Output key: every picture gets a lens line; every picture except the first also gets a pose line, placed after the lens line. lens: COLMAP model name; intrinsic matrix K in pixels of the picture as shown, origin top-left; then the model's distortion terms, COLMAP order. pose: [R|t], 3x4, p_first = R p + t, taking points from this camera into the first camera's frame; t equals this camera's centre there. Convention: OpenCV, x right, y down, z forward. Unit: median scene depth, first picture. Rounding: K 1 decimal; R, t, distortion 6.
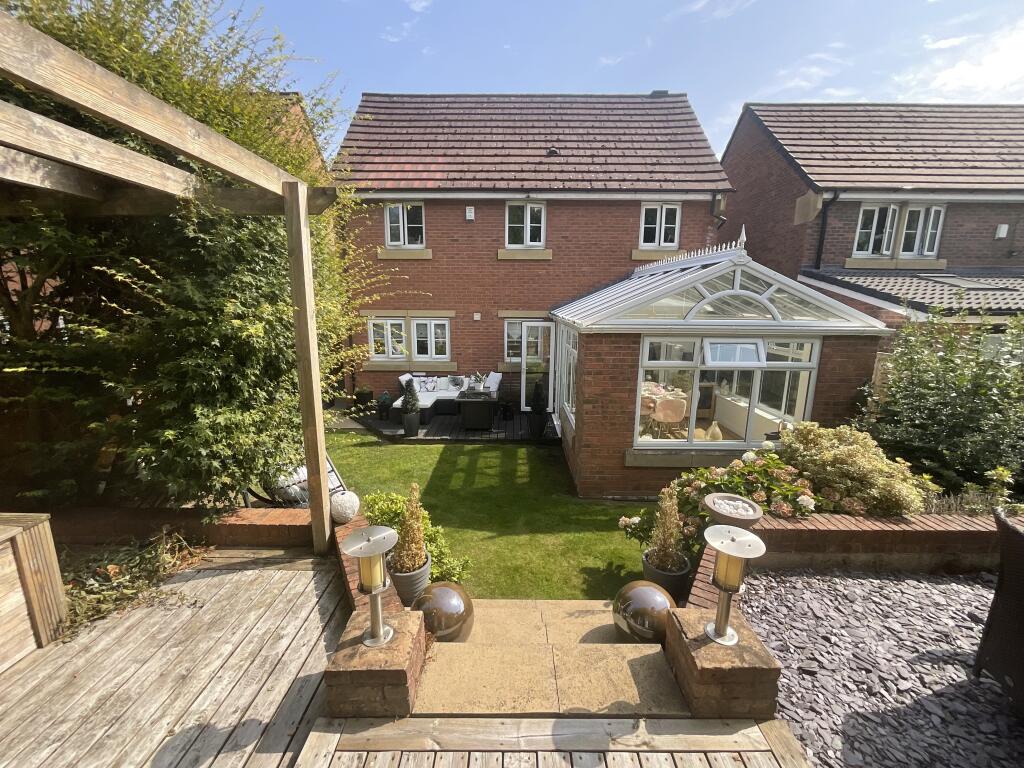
lens RADIAL K [[415.7, 0, 510.5], [0, 415.7, 384.7], [0, 0, 1]] dist [-0.002021, 0.000175]
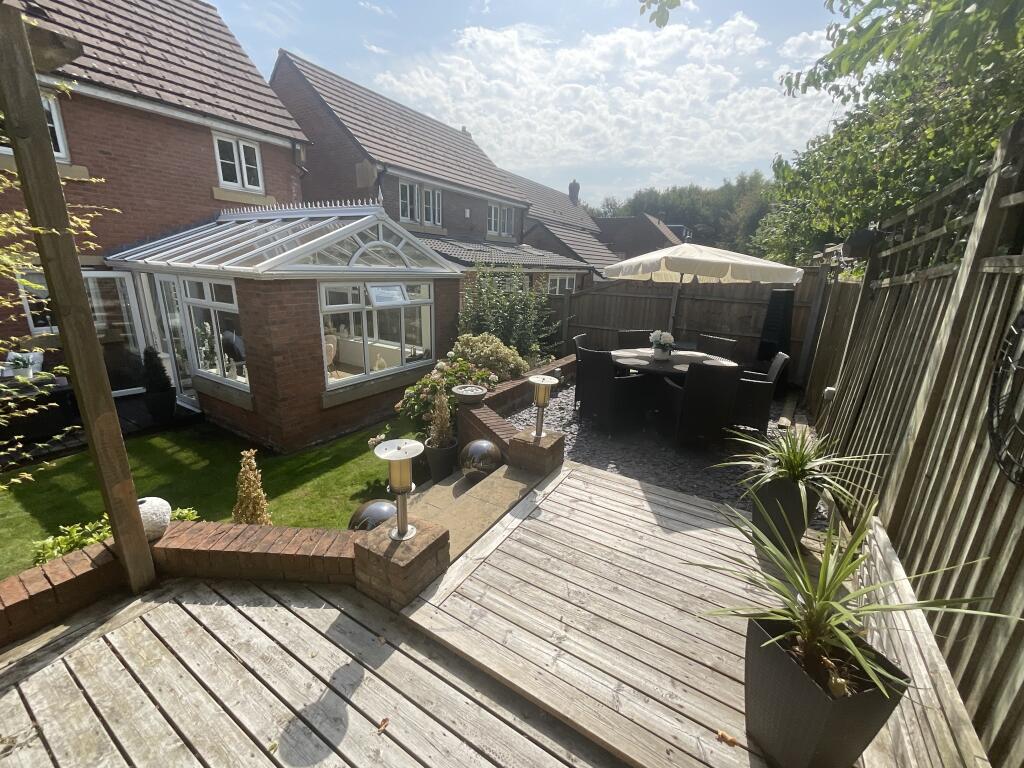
lens RADIAL K [[415.7, 0, 510.5], [0, 415.7, 384.7], [0, 0, 1]] dist [-0.002021, 0.000175]
pose [[0.512935, -0.224125, 0.828653, -0.208375], [0.137507, 0.974302, 0.178402, 0.008644], [-0.847342, 0.022437, 0.530573, 0.026254]]
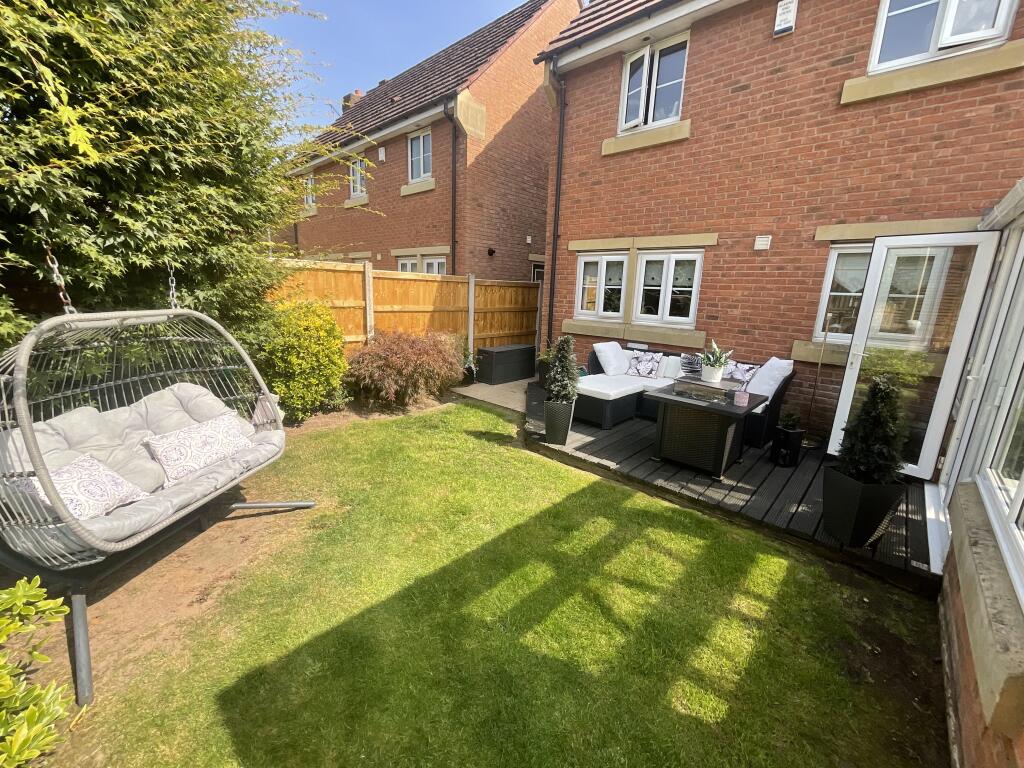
lens RADIAL K [[415.7, 0, 510.5], [0, 415.7, 384.7], [0, 0, 1]] dist [-0.002021, 0.000175]
pose [[0.733032, 0.172042, -0.658077, 0.057921], [-0.162781, 0.983742, 0.075858, 0.014616], [0.660428, 0.051516, 0.749120, 0.482735]]
